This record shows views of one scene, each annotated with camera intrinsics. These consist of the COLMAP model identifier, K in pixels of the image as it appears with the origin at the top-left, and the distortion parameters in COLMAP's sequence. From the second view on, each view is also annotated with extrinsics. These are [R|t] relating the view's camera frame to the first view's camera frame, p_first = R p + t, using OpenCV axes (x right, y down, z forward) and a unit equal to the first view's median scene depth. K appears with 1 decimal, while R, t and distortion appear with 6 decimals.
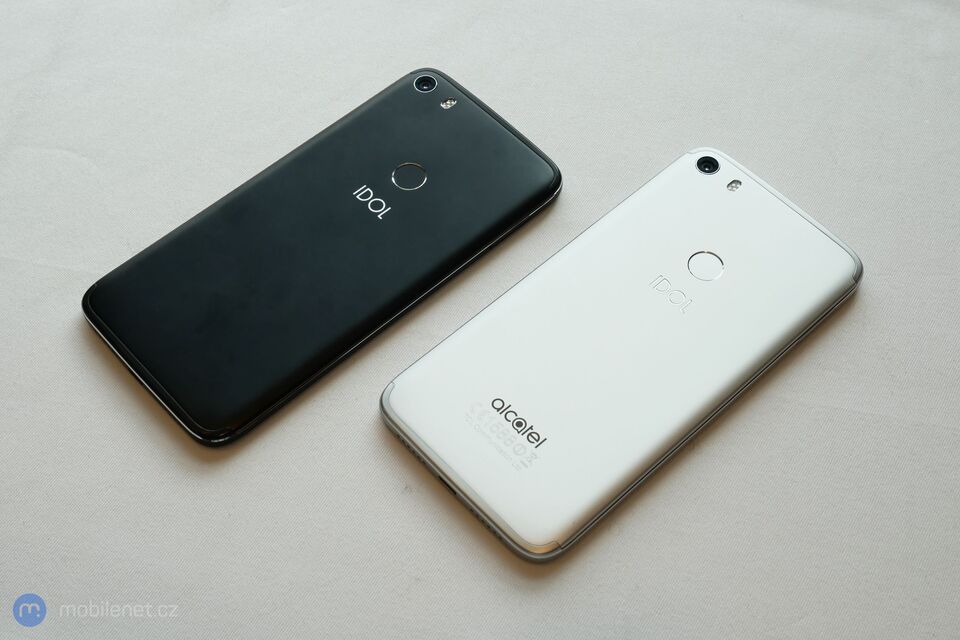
lens RADIAL K [[1207.8, 0, 474.1], [0, 1207.8, 316.1], [0, 0, 1]] dist [-0.018452, 0.000000]
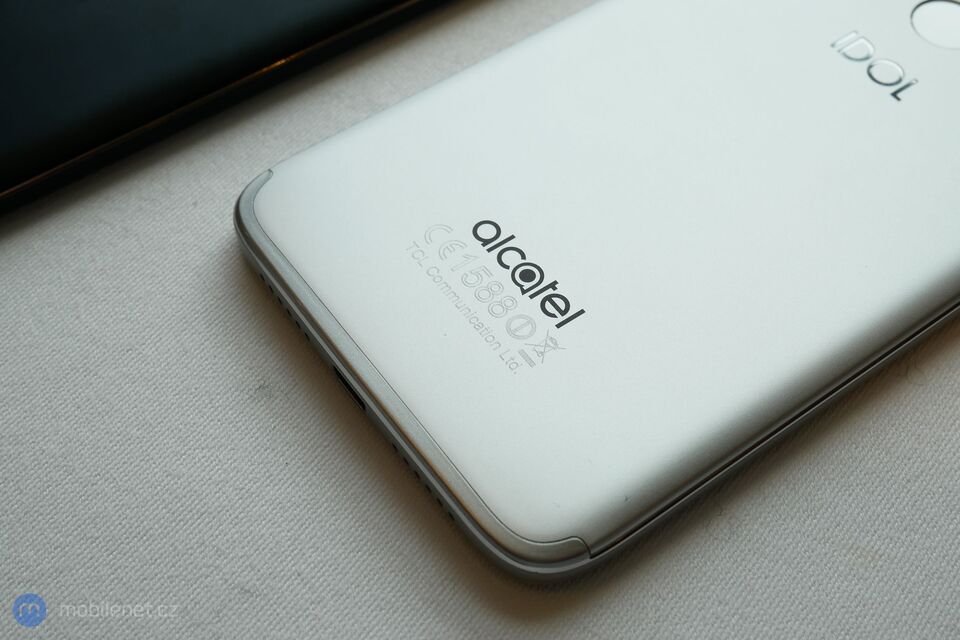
lens RADIAL K [[1207.8, 0, 485.6], [0, 1207.8, 325.0], [0, 0, 1]] dist [-0.018452, 0.000000]
pose [[0.993751, 0.104331, -0.039682, 0.041837], [-0.105642, 0.993872, -0.032525, 0.124438], [0.036045, 0.036514, 0.998683, 0.552675]]
